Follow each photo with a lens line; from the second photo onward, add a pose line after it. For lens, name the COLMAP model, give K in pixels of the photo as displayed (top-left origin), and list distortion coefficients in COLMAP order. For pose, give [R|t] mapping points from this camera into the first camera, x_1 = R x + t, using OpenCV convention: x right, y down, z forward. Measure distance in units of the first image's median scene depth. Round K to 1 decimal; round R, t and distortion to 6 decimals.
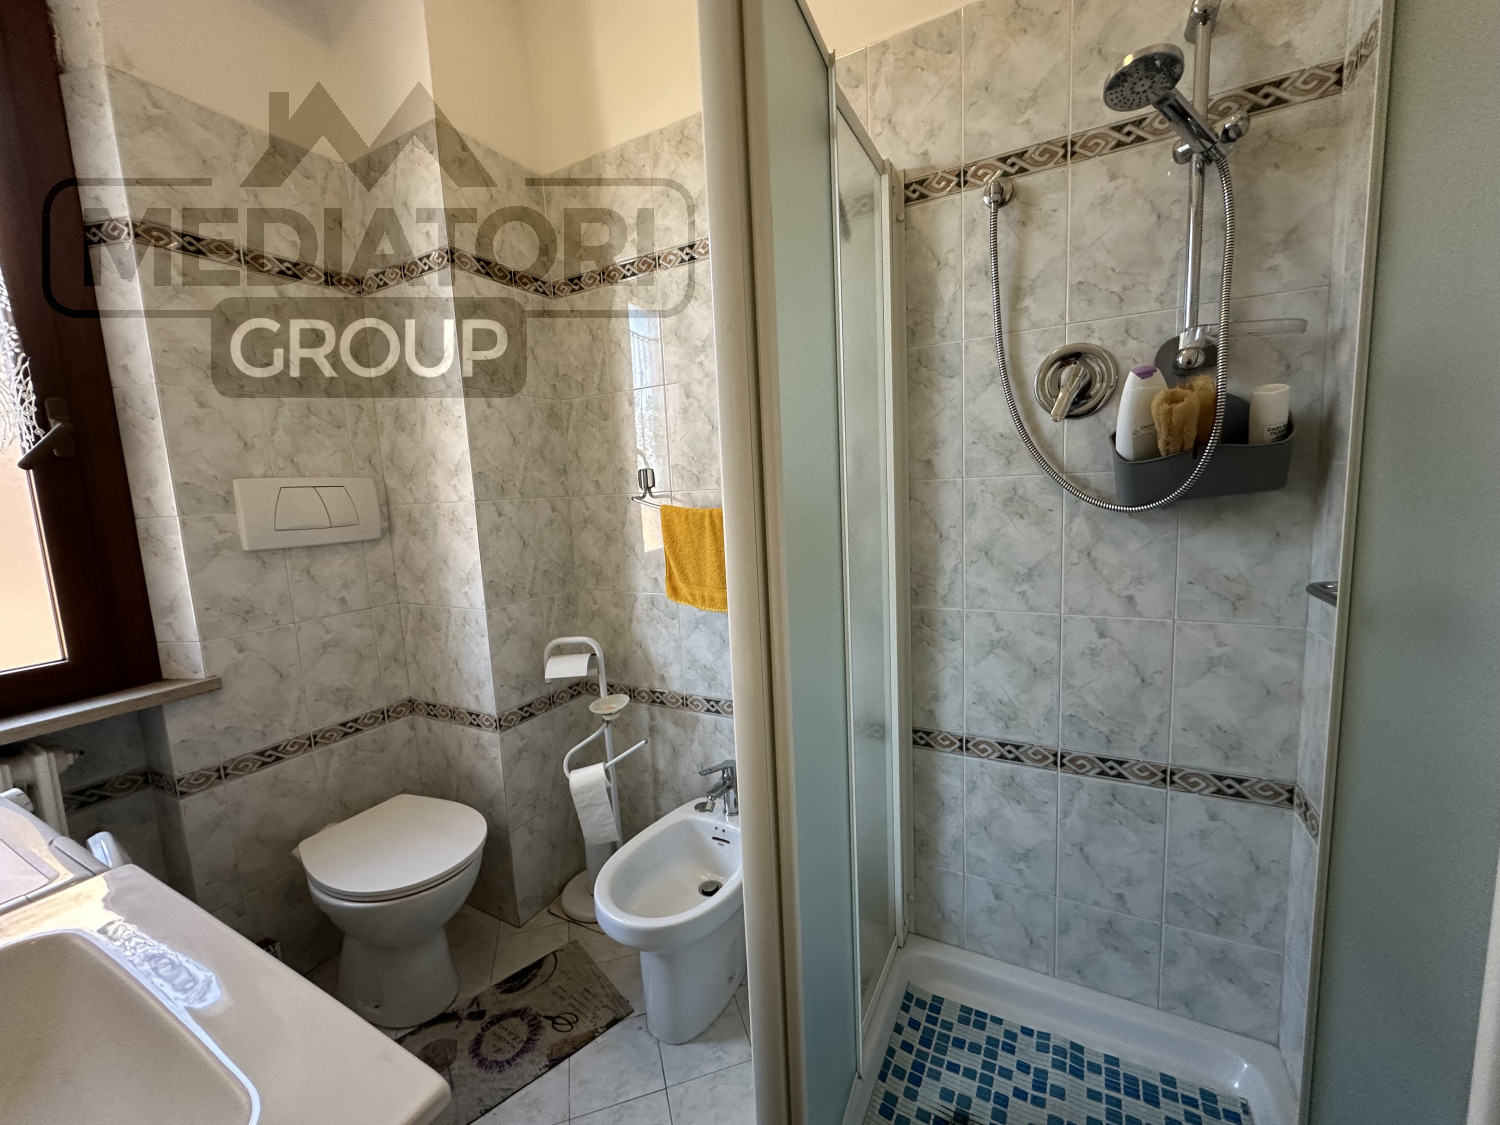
lens RADIAL K [[598.3, 0, 753.5], [0, 598.3, 561.4], [0, 0, 1]] dist [-0.005414, 0.001255]
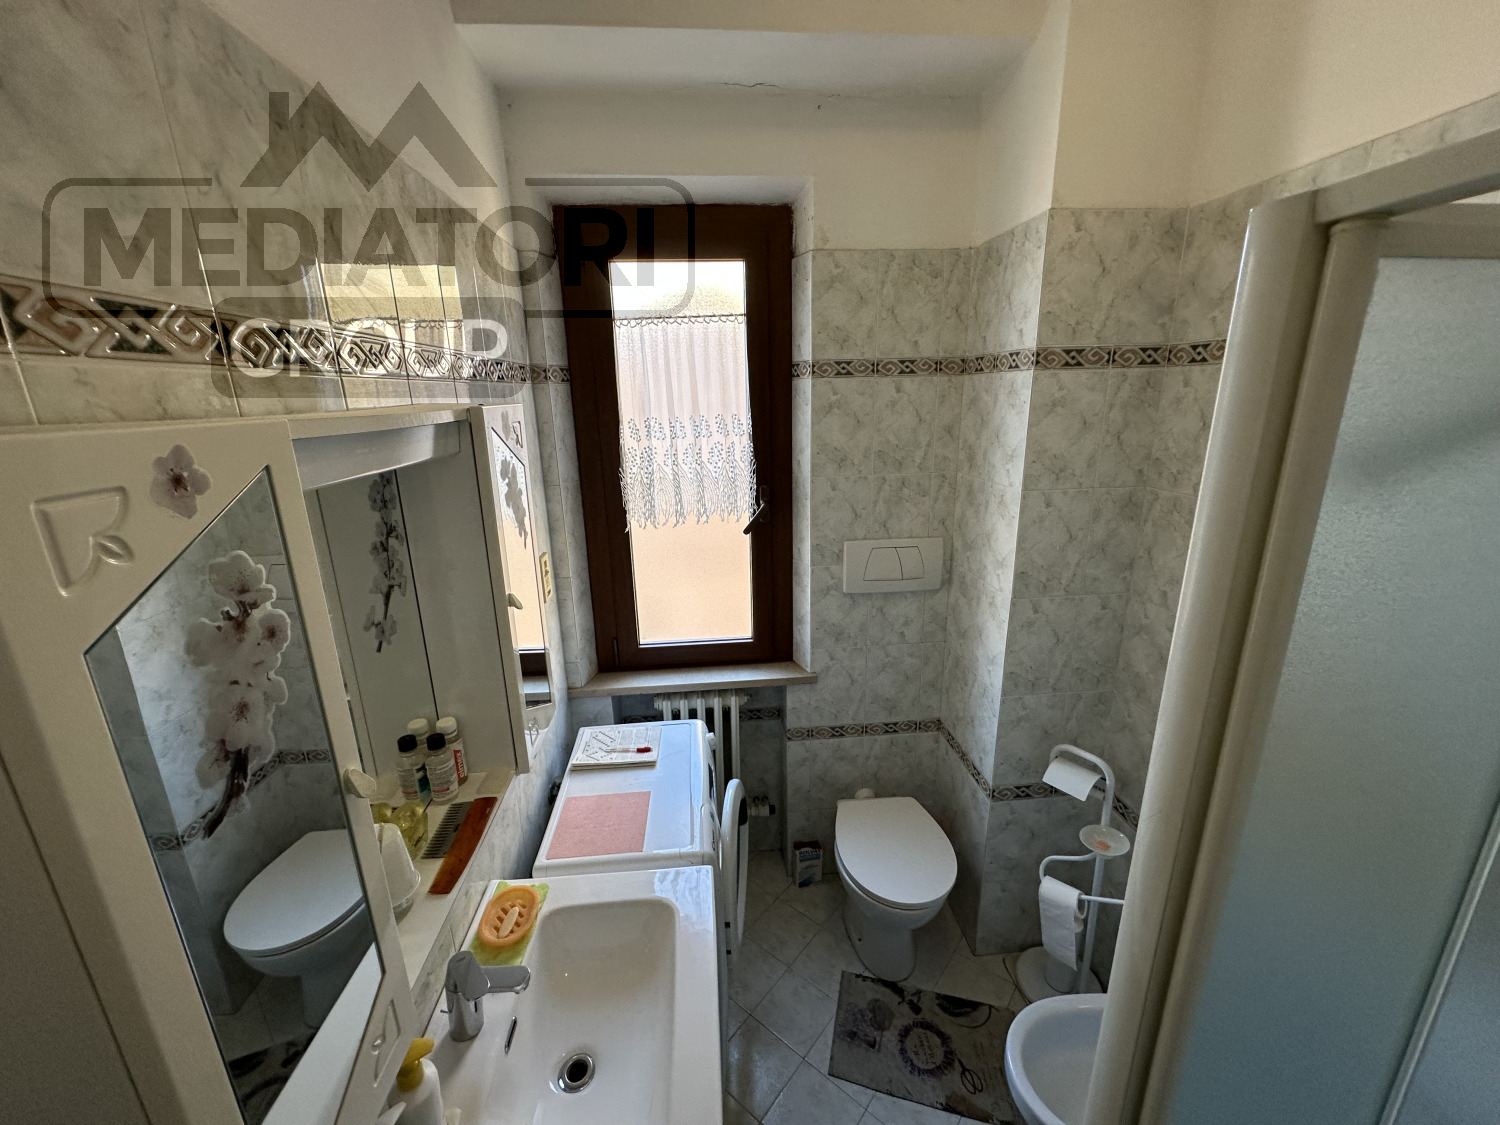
lens RADIAL K [[598.3, 0, 746.8], [0, 598.3, 559.9], [0, 0, 1]] dist [-0.005414, 0.001255]
pose [[0.539993, 0.261277, -0.800089, 0.084841], [-0.105017, 0.964084, 0.243954, -0.355302], [0.835092, -0.047710, 0.548037, 0.067782]]
